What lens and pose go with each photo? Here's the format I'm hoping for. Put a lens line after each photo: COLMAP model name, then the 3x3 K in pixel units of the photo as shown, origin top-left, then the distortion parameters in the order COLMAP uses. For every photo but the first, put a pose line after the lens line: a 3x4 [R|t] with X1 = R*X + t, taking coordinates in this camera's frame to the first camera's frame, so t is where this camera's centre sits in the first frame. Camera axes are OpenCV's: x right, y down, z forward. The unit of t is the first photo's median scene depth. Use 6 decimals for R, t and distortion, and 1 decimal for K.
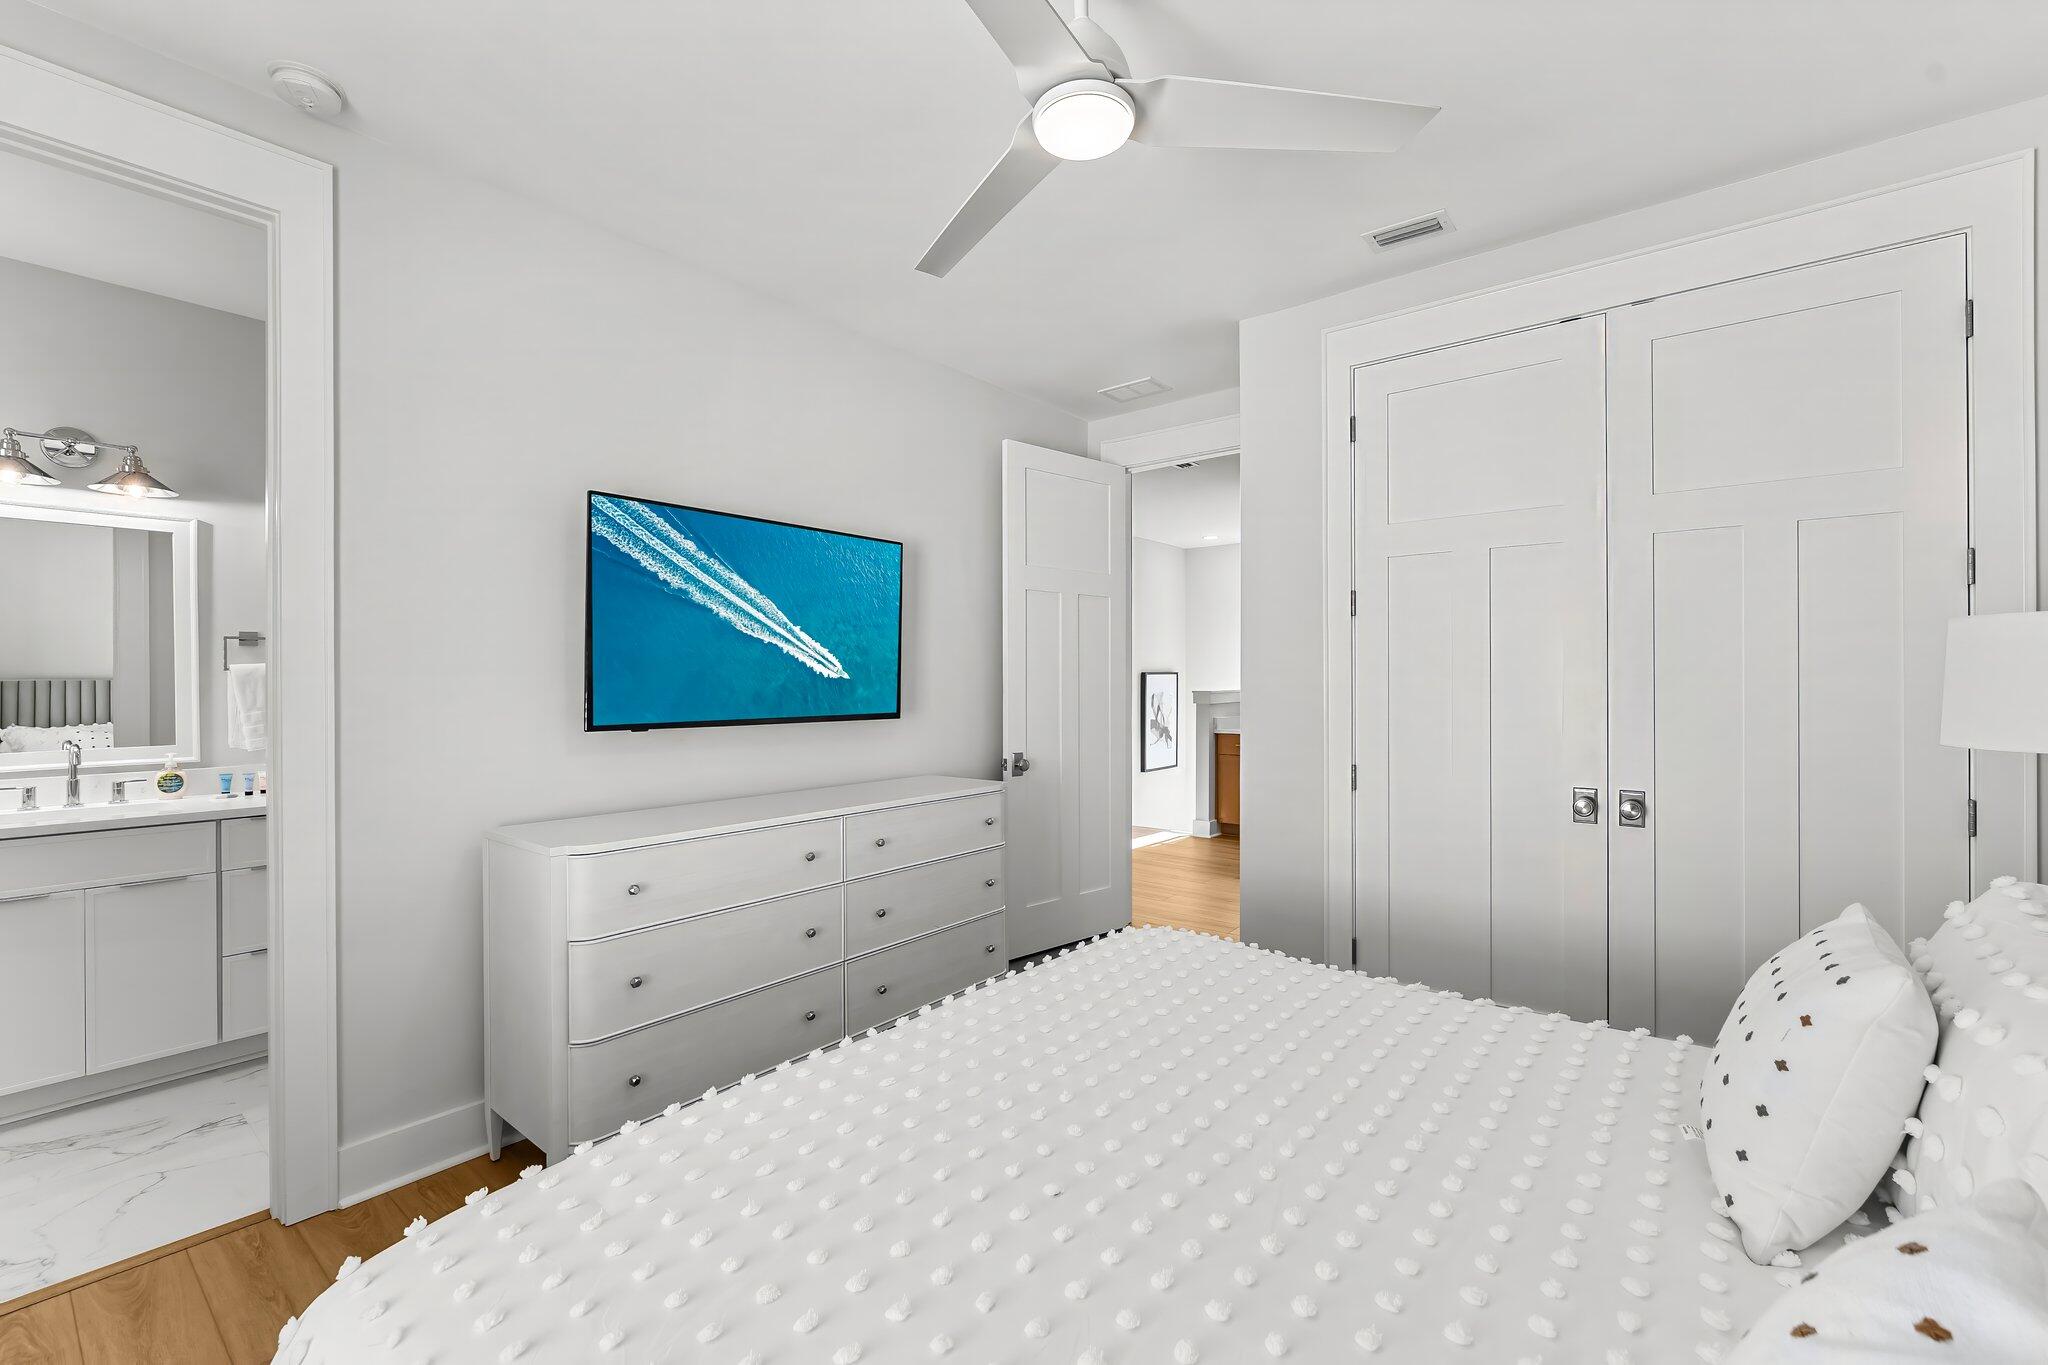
lens RADIAL K [[861.7, 0, 1034.9], [0, 861.7, 692.6], [0, 0, 1]] dist [0.002489, 0.000409]
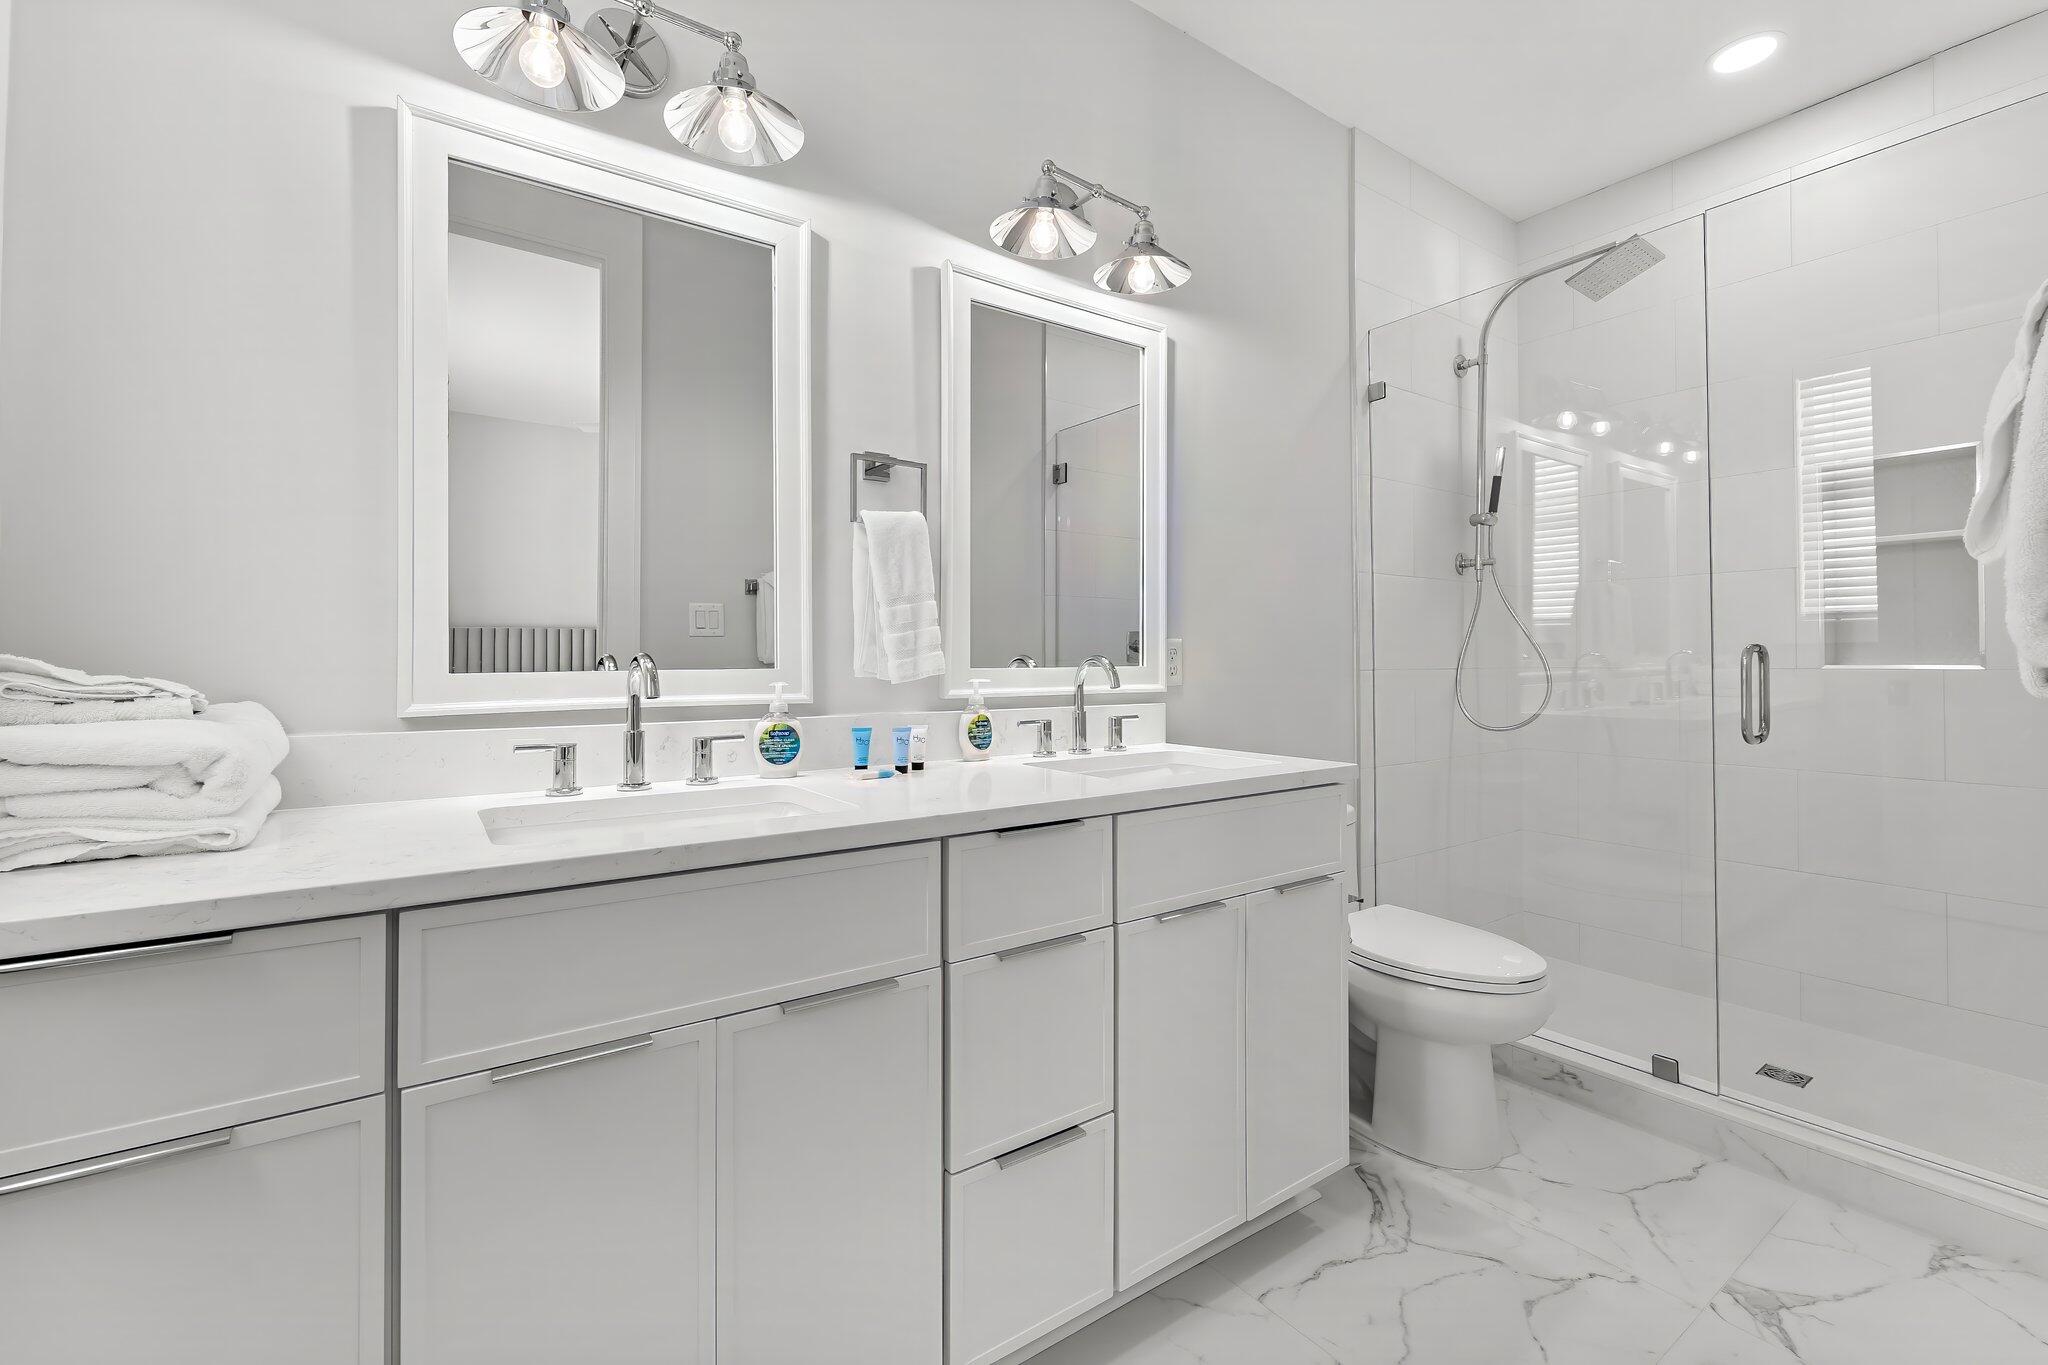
lens RADIAL K [[861.7, 0, 1009.5], [0, 861.7, 674.1], [0, 0, 1]] dist [0.002489, 0.000409]
pose [[0.957851, 0.011347, -0.287043, -0.728998], [-0.009639, 0.999926, 0.007363, 0.059771], [0.287105, -0.004285, 0.957889, 0.564868]]
